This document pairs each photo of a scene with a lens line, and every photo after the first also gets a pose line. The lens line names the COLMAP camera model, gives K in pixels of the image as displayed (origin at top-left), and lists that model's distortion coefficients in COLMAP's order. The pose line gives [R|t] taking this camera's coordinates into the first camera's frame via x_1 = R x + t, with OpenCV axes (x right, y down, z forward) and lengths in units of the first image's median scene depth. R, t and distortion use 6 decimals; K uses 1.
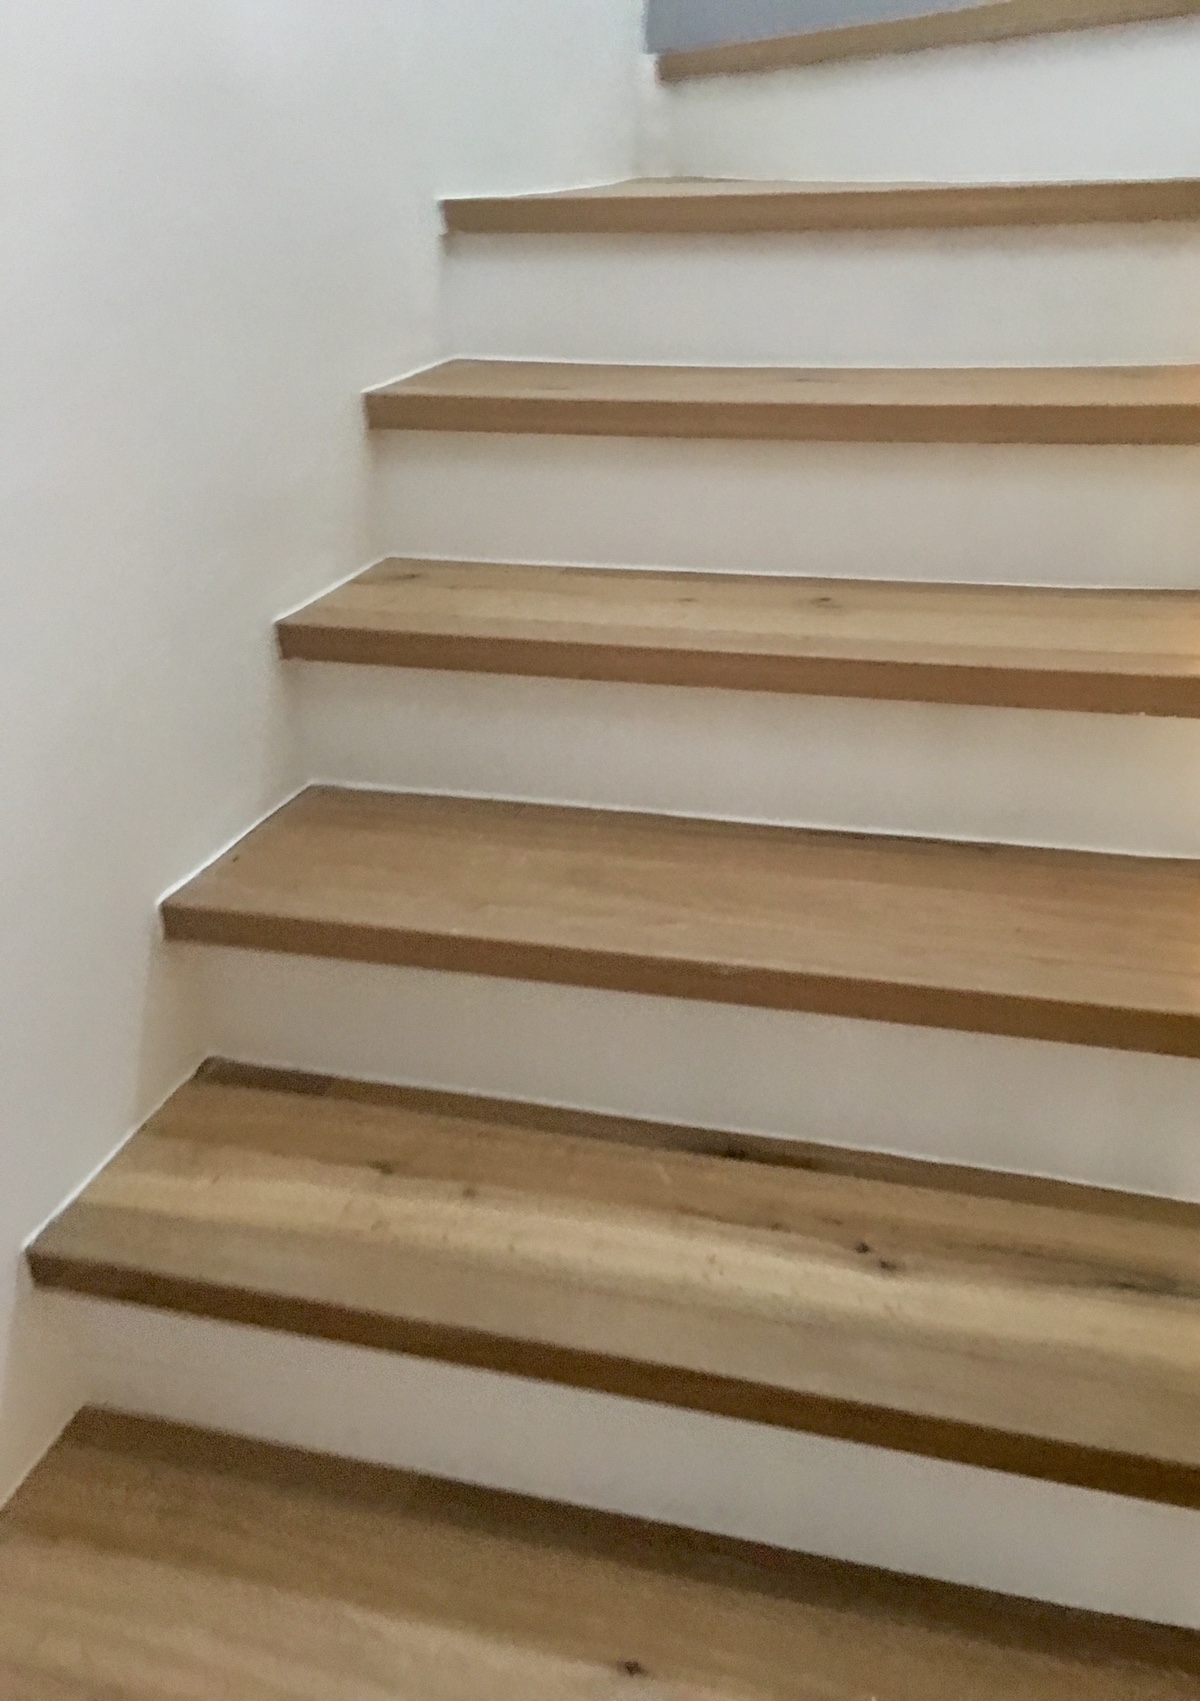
lens RADIAL K [[1476.9, 0, 682.6], [0, 1476.9, 848.8], [0, 0, 1]] dist [0.049227, -0.006497]
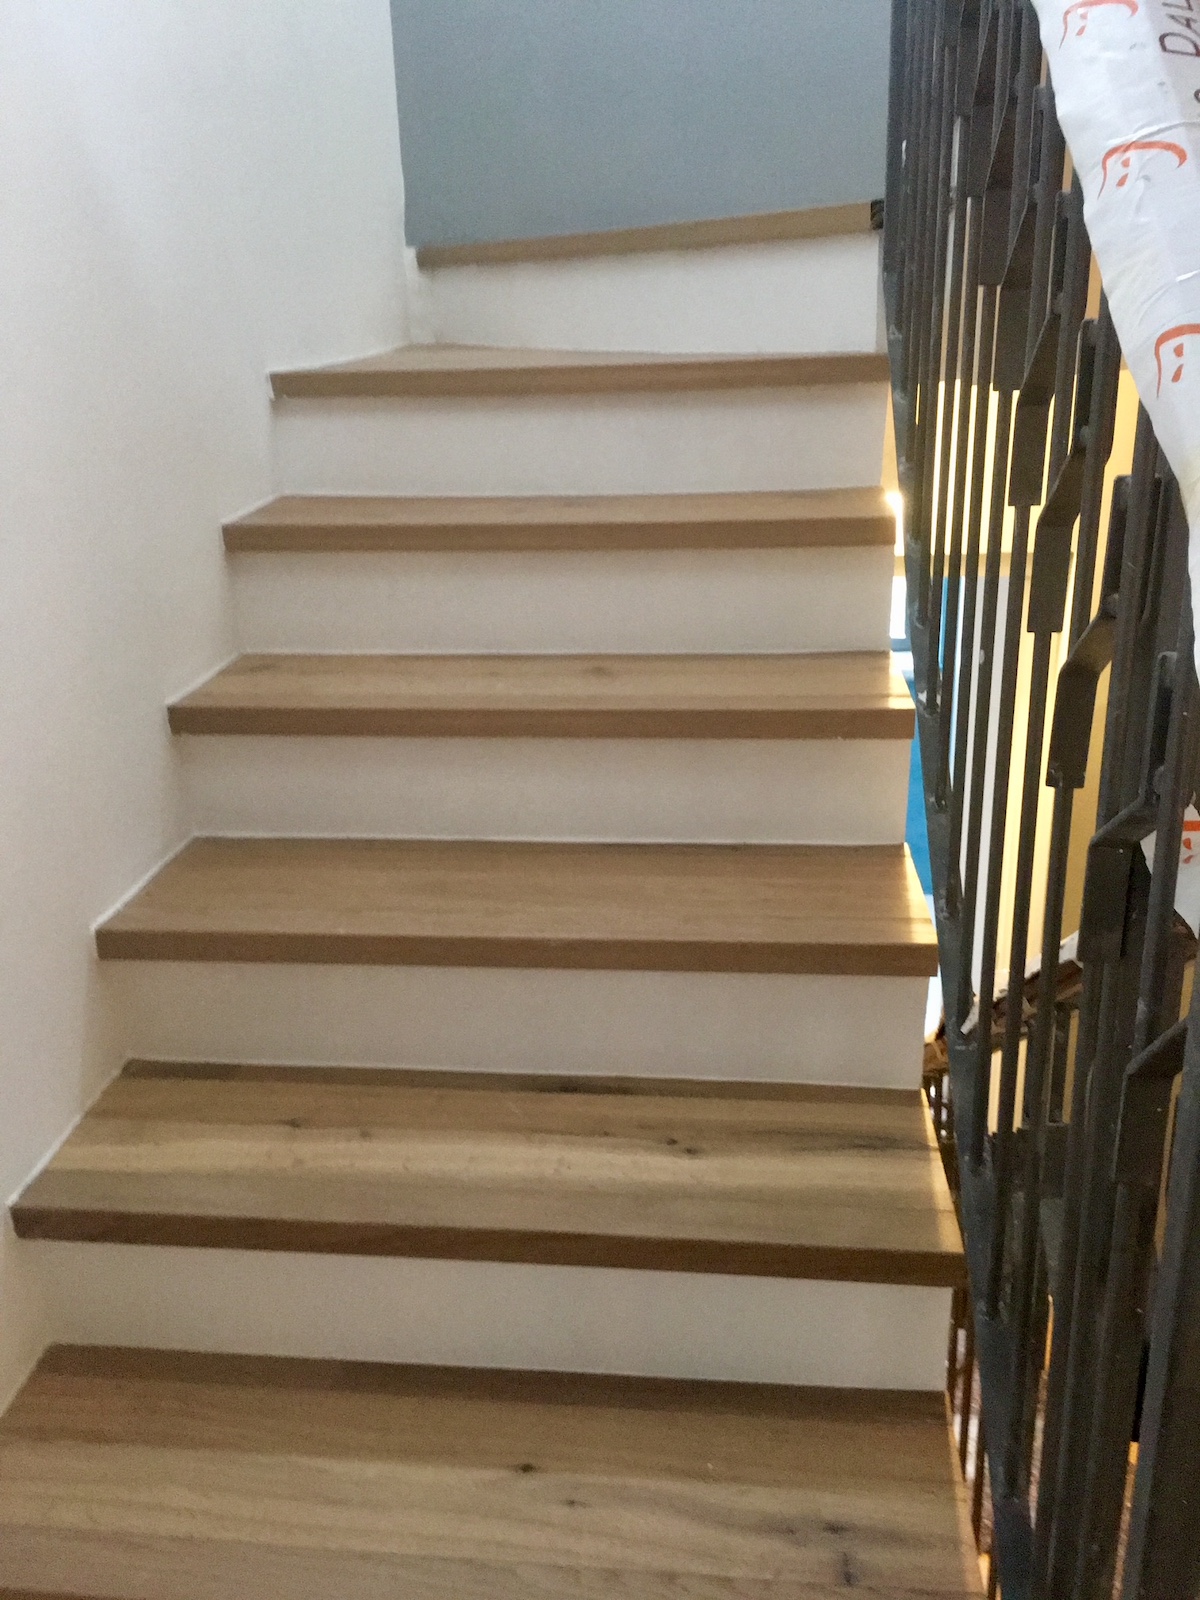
lens RADIAL K [[1356.1, 0, 604.6], [0, 1356.1, 795.3], [0, 0, 1]] dist [0.082804, -0.121442]
pose [[0.990180, -0.056446, 0.127900, -0.067754], [0.067260, 0.994371, -0.081872, 0.047249], [-0.122558, 0.089671, 0.988402, -0.203656]]
